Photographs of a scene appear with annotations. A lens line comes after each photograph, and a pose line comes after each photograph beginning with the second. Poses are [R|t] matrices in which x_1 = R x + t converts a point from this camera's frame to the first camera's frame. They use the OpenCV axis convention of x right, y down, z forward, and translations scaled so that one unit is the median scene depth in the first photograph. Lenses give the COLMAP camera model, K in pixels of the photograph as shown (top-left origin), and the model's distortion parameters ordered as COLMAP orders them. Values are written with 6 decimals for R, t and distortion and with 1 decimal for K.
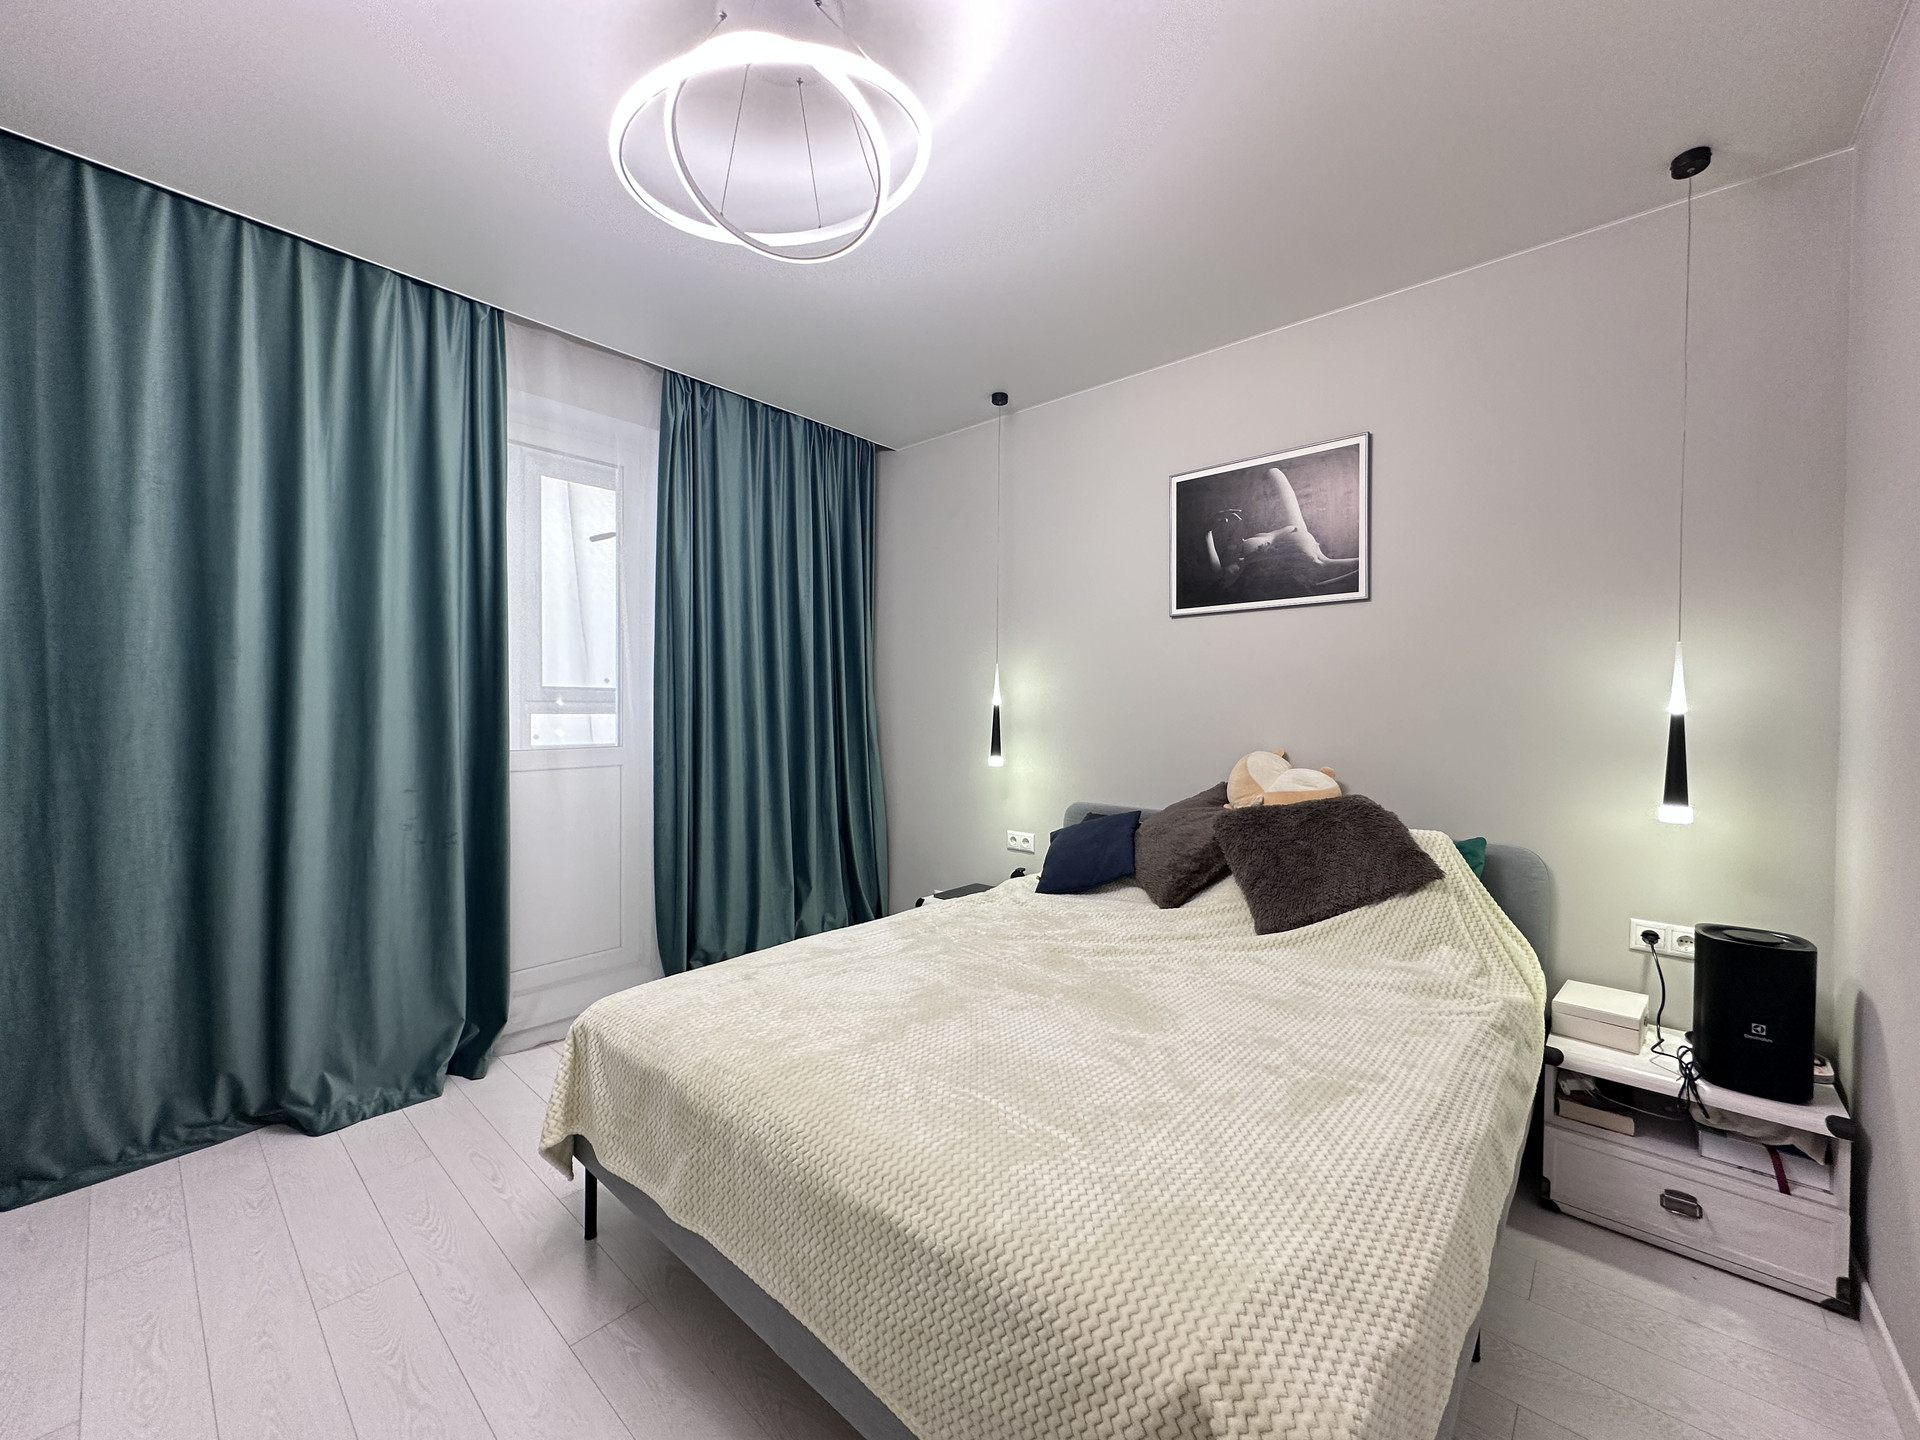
lens RADIAL K [[761.6, 0, 956.7], [0, 761.6, 721.9], [0, 0, 1]] dist [-0.001061, 0.000884]
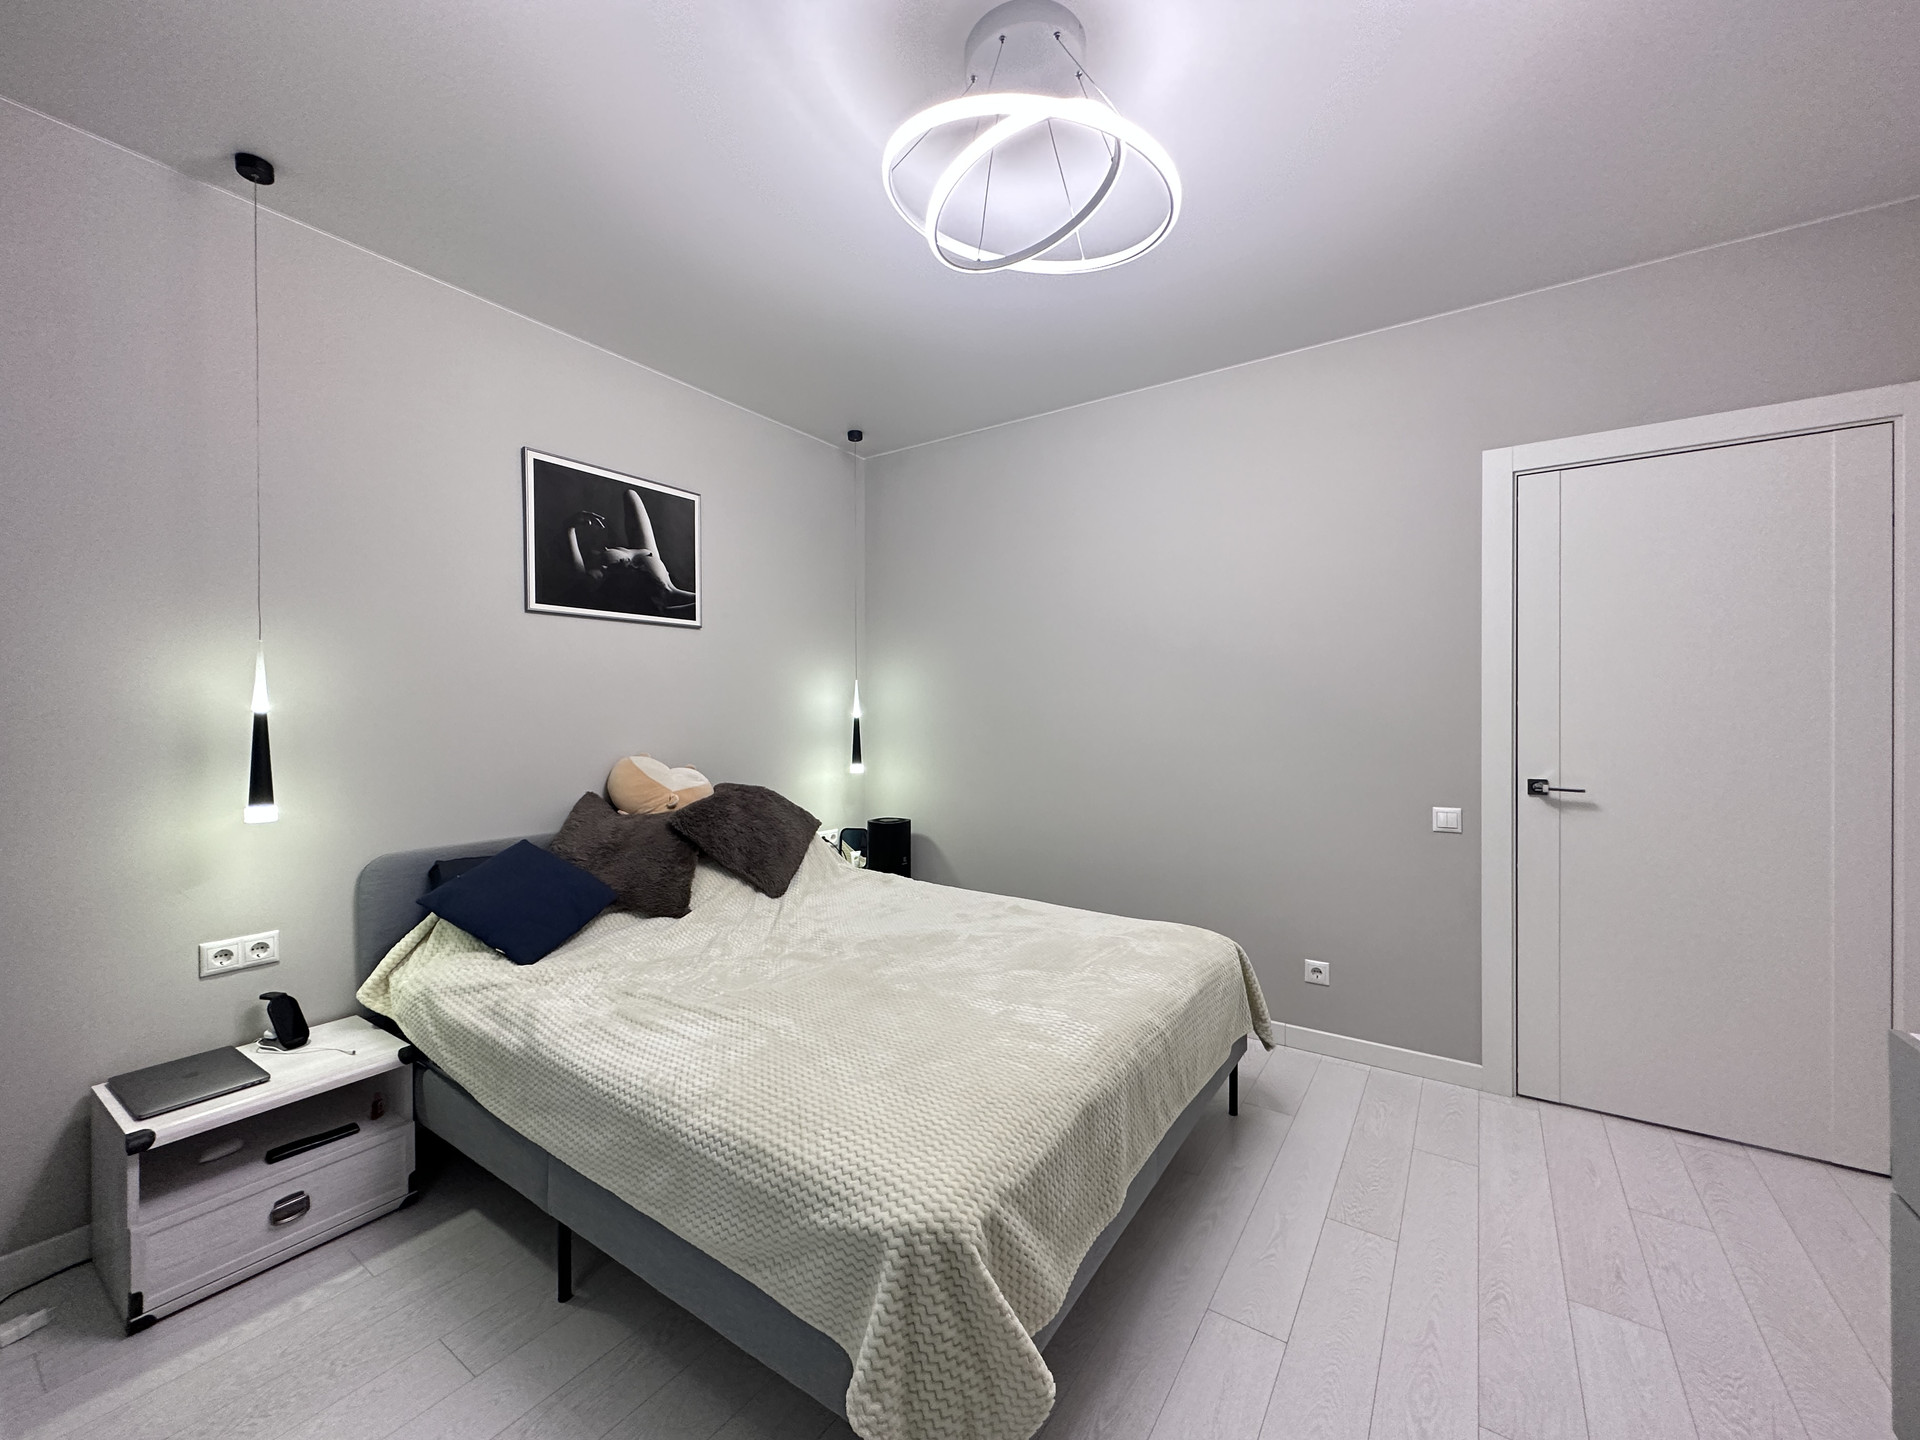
lens RADIAL K [[761.6, 0, 956.7], [0, 761.6, 721.9], [0, 0, 1]] dist [-0.001061, 0.000884]
pose [[-0.137667, -0.022757, 0.990217, -0.718163], [0.017051, 0.999533, 0.025341, -0.027918], [-0.990332, 0.020373, -0.137215, 0.709227]]
